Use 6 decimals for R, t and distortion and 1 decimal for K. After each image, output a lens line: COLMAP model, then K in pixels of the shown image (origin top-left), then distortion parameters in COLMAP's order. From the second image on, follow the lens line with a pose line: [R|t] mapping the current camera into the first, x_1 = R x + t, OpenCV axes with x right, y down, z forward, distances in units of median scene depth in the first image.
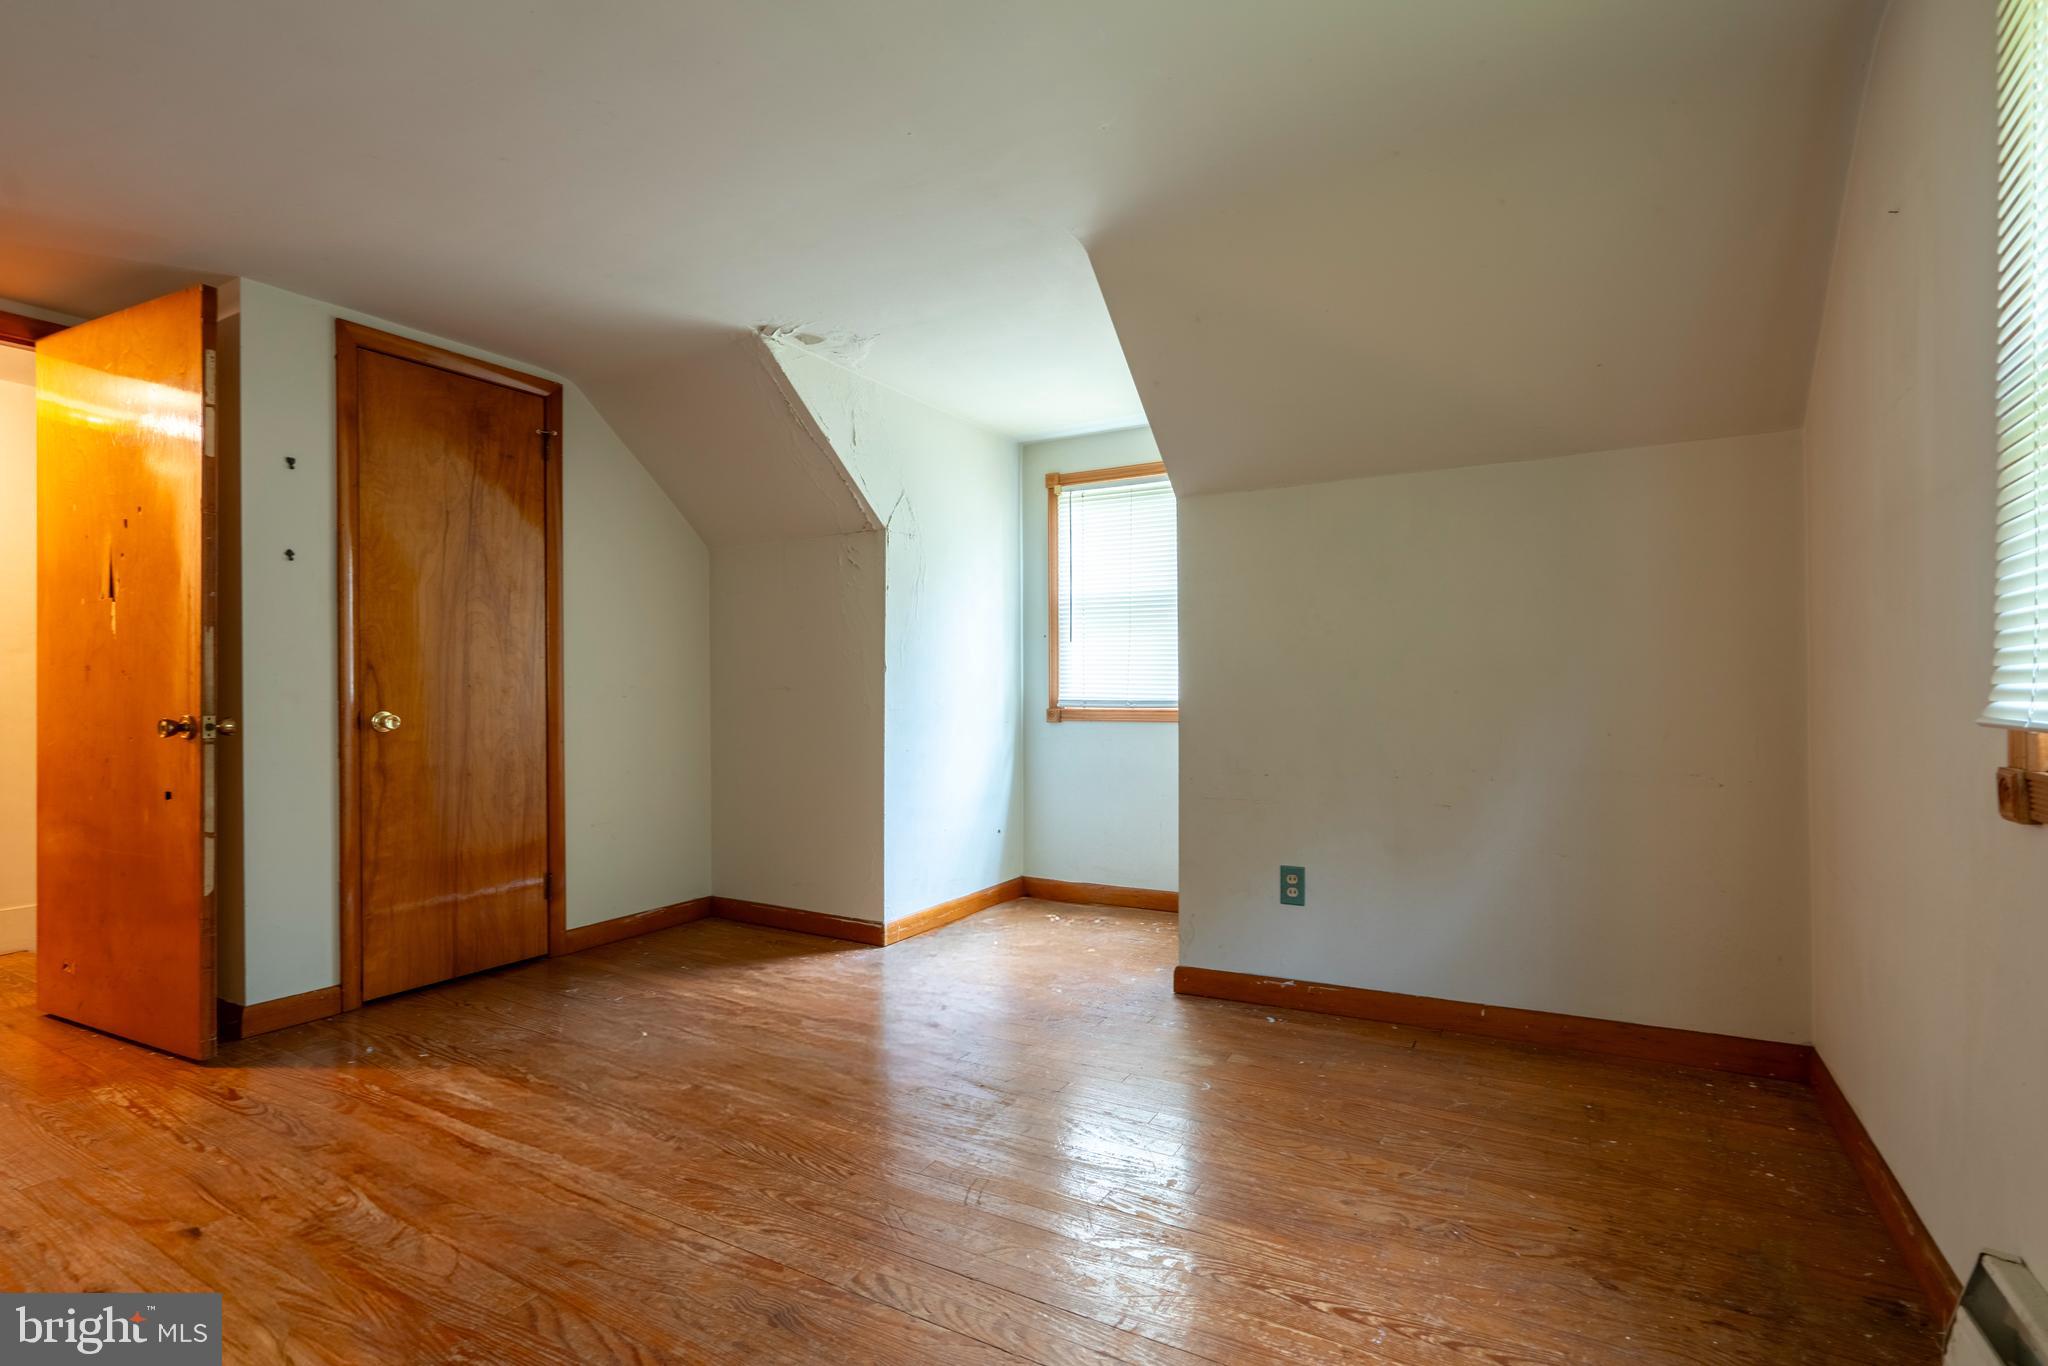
lens RADIAL K [[960.7, 0, 1023.8], [0, 960.7, 687.2], [0, 0, 1]] dist [-0.011049, 0.003662]
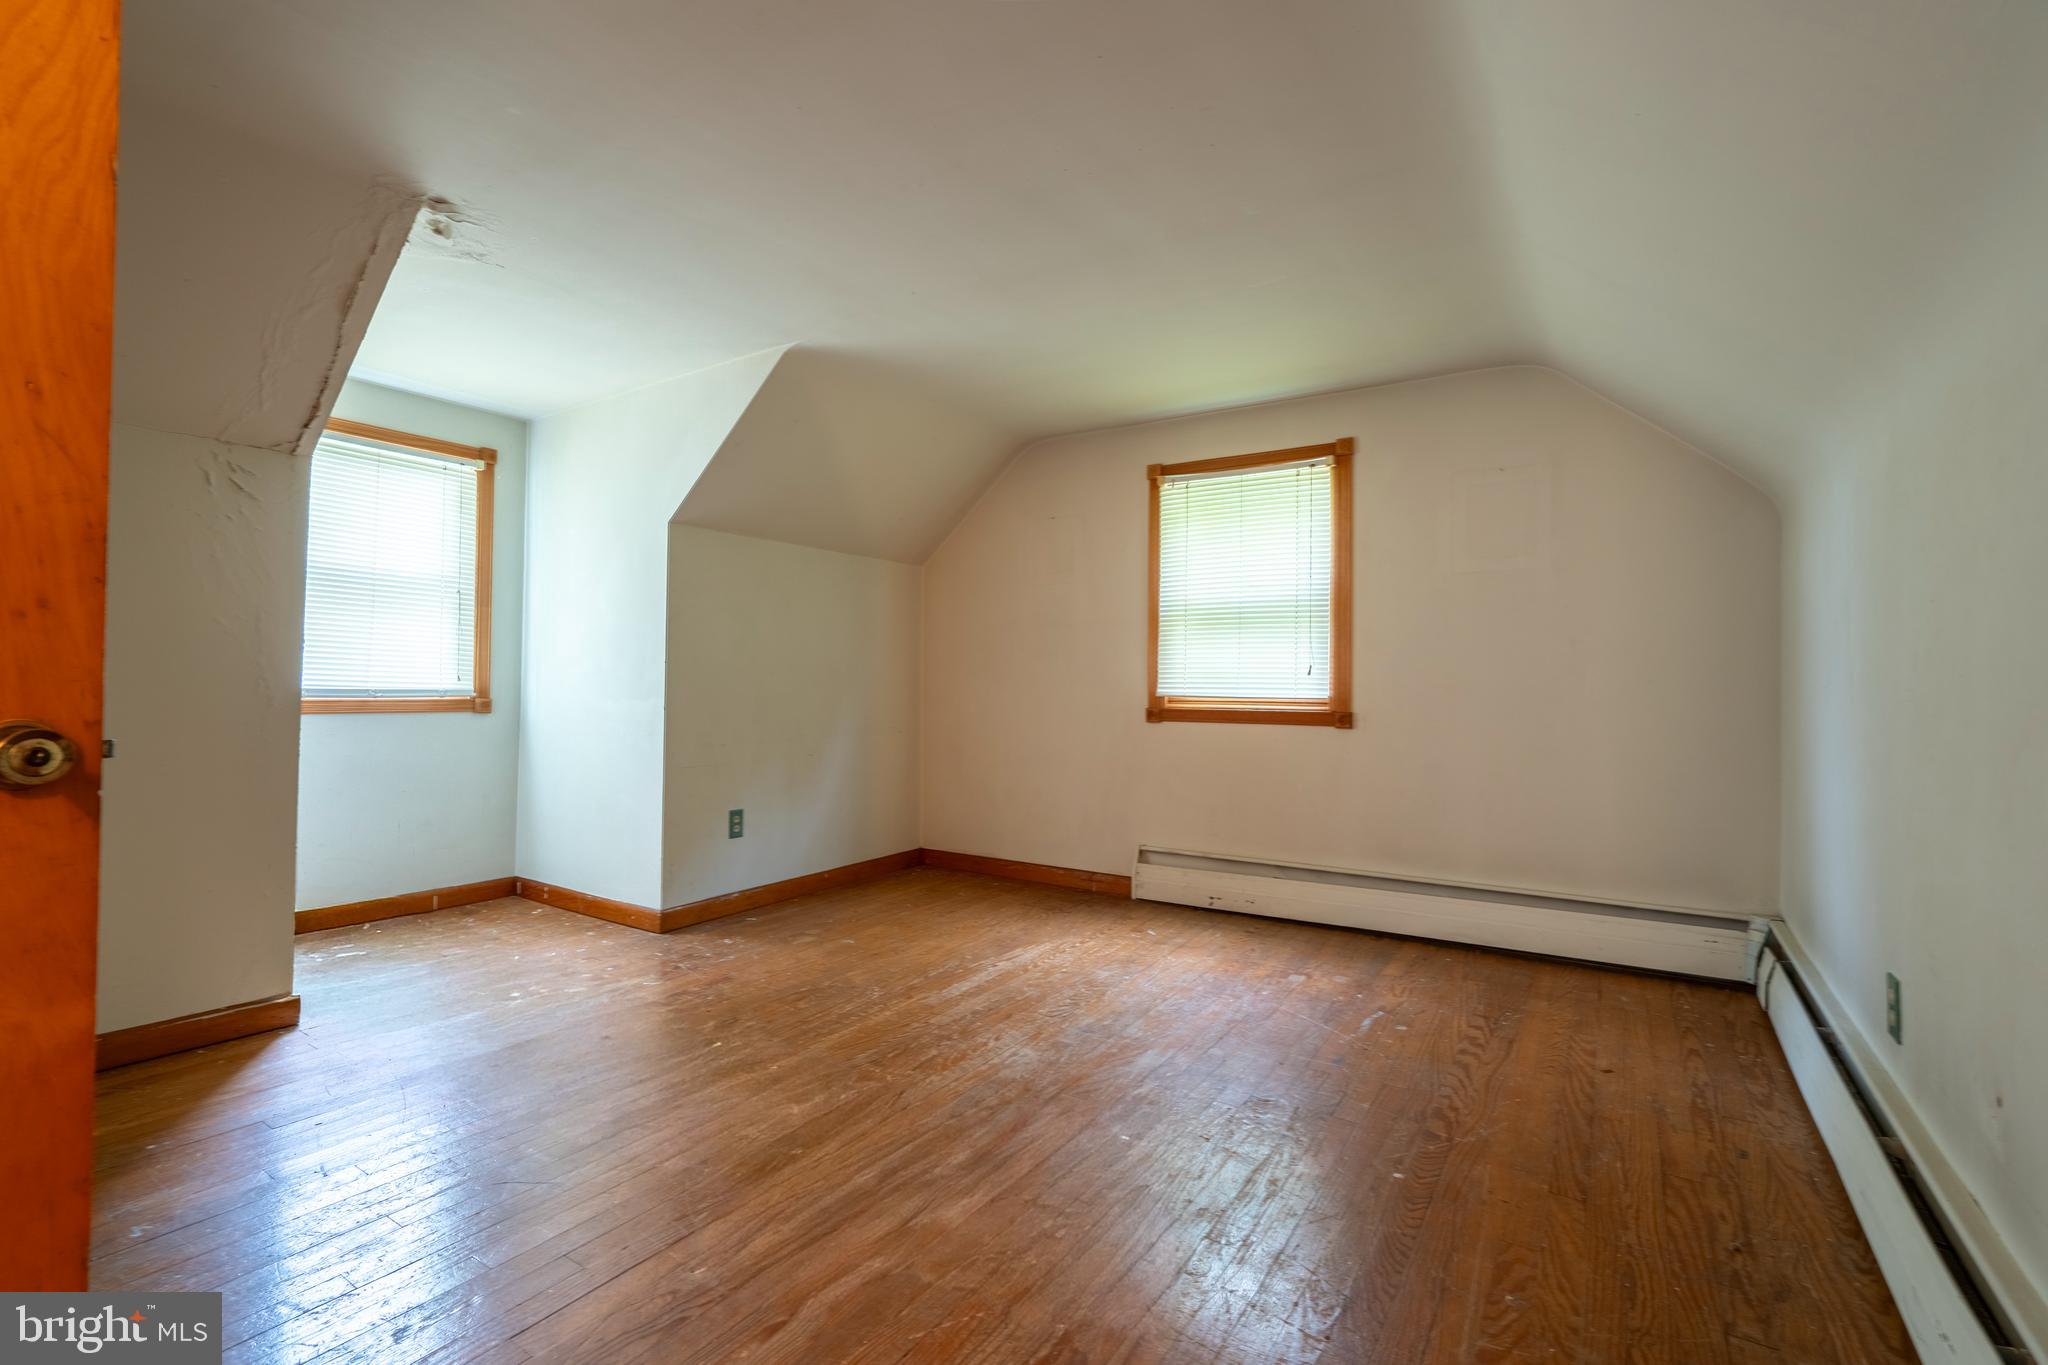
lens RADIAL K [[918.7, 0, 1003.2], [0, 918.7, 679.9], [0, 0, 1]] dist [-0.008564, 0.003455]
pose [[0.082622, 0.009185, 0.996539, -1.150496], [-0.015485, 0.999849, -0.007931, 0.004579], [-0.996461, -0.014776, 0.082752, 0.584054]]
